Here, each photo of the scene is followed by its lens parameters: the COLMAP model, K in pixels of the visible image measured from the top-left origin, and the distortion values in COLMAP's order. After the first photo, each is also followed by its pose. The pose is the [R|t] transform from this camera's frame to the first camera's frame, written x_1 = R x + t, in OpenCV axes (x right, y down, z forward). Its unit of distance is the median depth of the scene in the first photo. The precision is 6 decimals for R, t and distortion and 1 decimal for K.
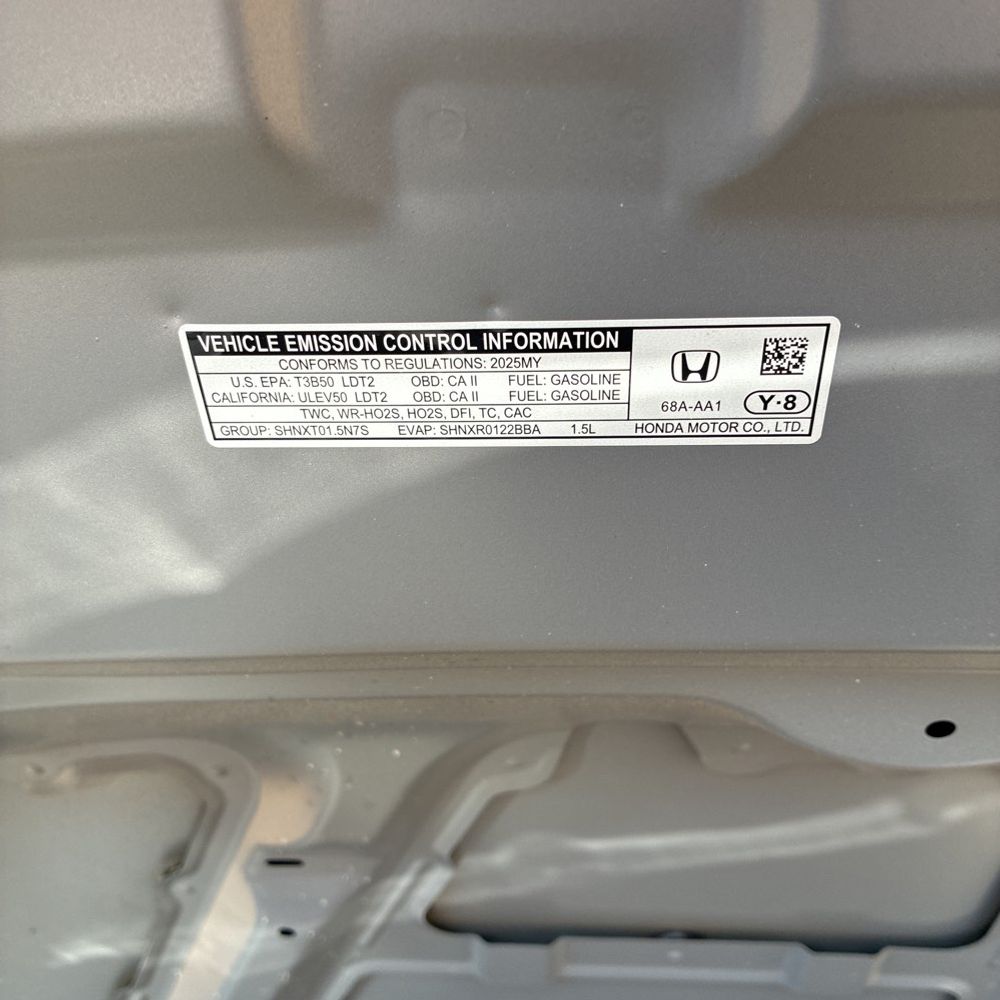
lens RADIAL K [[1010.6, 0, 500.0], [0, 1010.6, 500.0], [0, 0, 1]] dist [0.029030, -0.017291]
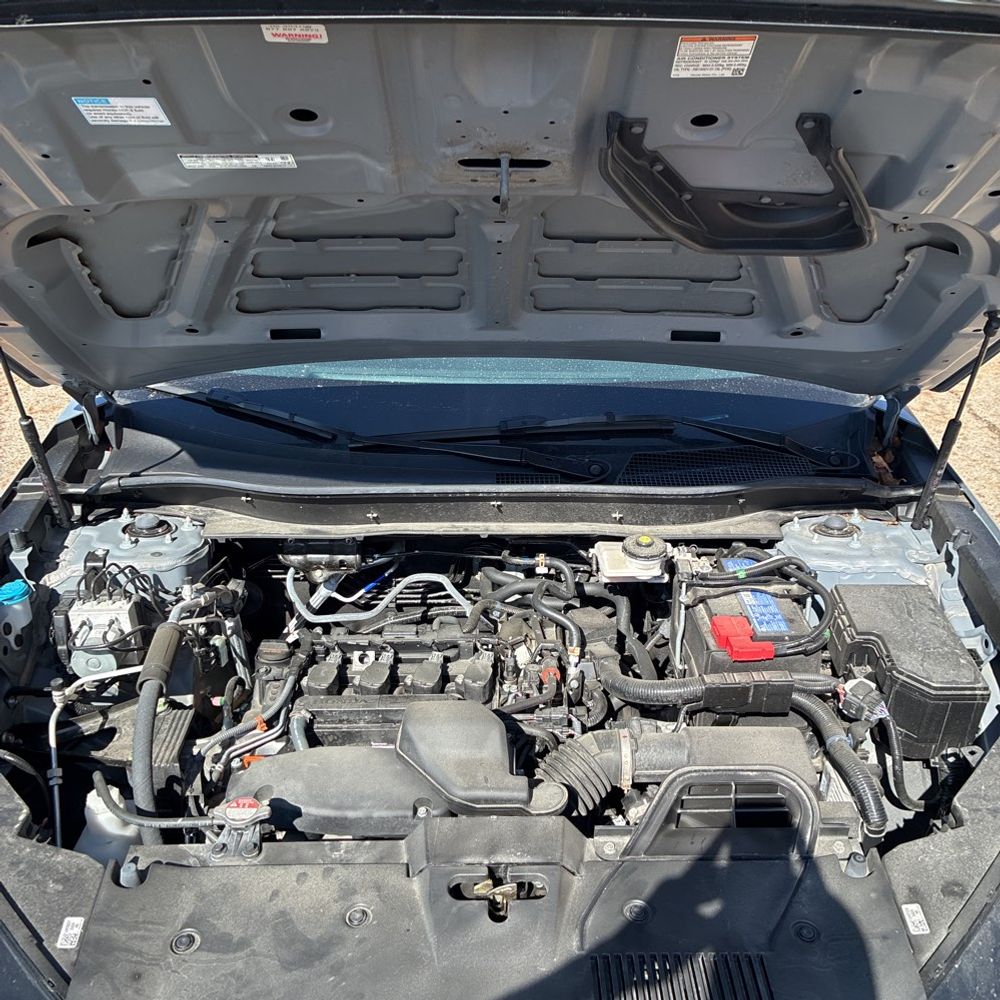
lens RADIAL K [[1010.6, 0, 500.0], [0, 1010.6, 500.0], [0, 0, 1]] dist [0.029030, -0.017291]
pose [[0.998709, -0.046398, 0.020680, 0.514430], [0.022056, 0.762798, 0.646261, -0.936948], [-0.045760, -0.644971, 0.762836, -1.869211]]
